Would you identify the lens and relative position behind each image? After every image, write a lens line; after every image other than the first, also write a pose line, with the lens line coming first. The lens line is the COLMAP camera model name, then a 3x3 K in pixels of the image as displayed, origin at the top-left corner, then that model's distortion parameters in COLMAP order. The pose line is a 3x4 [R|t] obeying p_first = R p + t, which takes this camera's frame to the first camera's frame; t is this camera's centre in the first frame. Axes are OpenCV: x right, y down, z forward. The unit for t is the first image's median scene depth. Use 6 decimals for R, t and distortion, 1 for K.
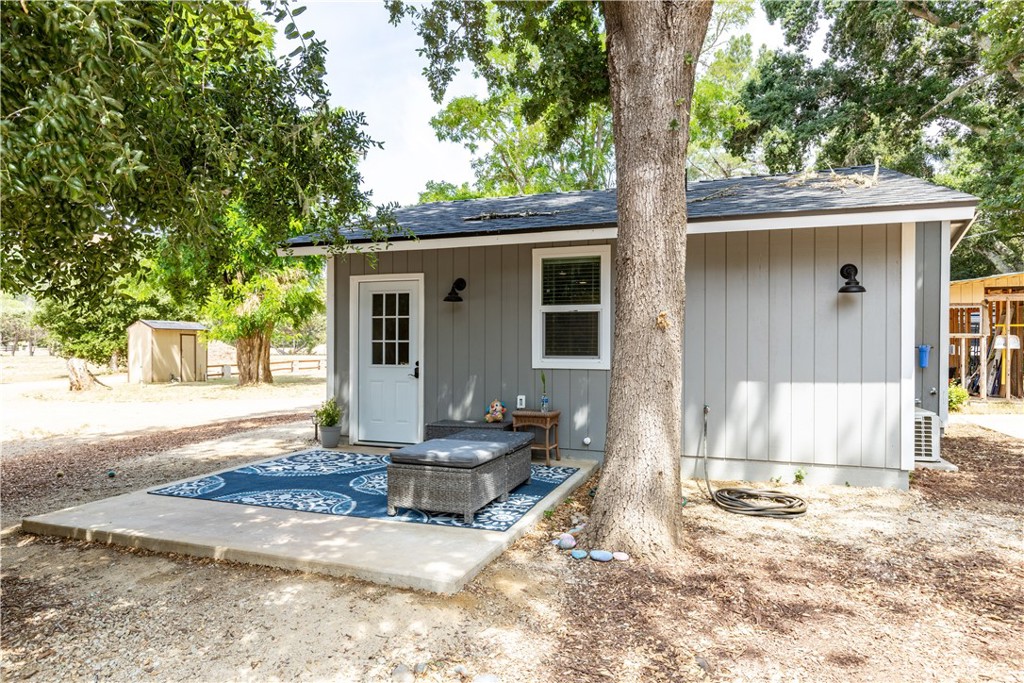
lens RADIAL K [[636.5, 0, 511.4], [0, 636.5, 341.9], [0, 0, 1]] dist [0.003342, 0.000175]
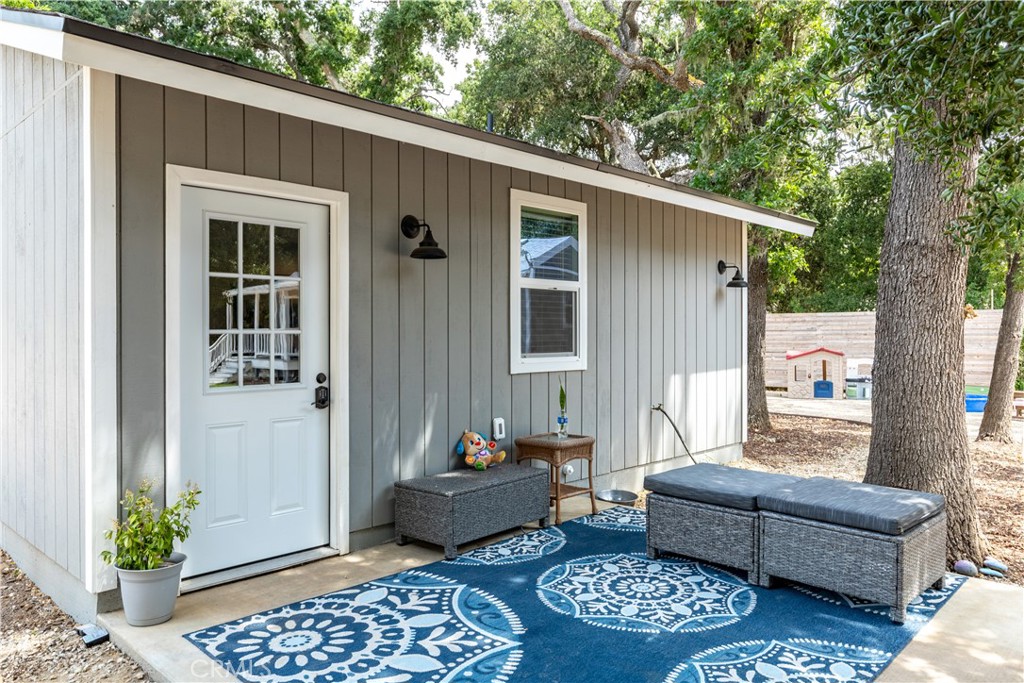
lens RADIAL K [[719.8, 0, 512.2], [0, 719.8, 340.8], [0, 0, 1]] dist [-0.001855, 0.001238]
pose [[0.418513, -0.008489, 0.908171, -0.634097], [0.001240, 0.999961, 0.008776, 0.001503], [-0.908210, -0.002547, 0.418507, 0.697588]]
